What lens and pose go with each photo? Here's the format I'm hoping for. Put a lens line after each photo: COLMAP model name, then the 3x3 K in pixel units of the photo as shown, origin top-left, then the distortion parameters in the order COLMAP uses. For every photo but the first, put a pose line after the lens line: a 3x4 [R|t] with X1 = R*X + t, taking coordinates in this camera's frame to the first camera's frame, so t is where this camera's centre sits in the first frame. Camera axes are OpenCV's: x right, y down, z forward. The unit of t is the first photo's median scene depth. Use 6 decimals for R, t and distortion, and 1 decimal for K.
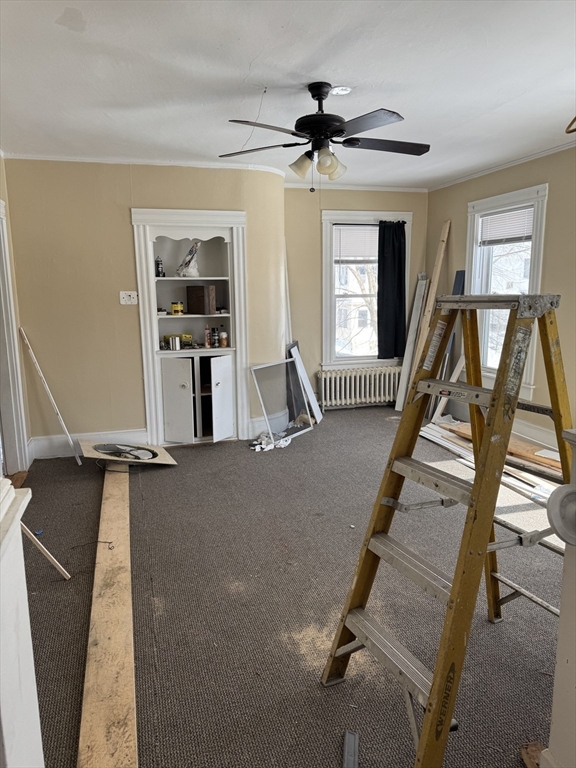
lens RADIAL K [[547.4, 0, 286.6], [0, 547.4, 386.2], [0, 0, 1]] dist [0.027584, -0.009945]
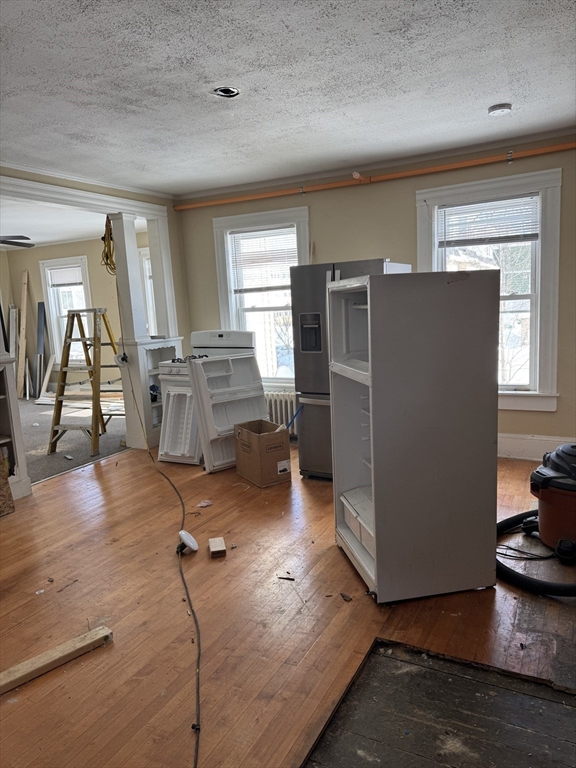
lens RADIAL K [[547.4, 0, 288.2], [0, 547.4, 385.8], [0, 0, 1]] dist [0.027584, -0.009945]
pose [[0.701236, -0.129552, 0.701060, -0.353290], [0.170758, 0.985249, 0.011268, 0.142149], [-0.692178, 0.111809, 0.713013, -0.649165]]
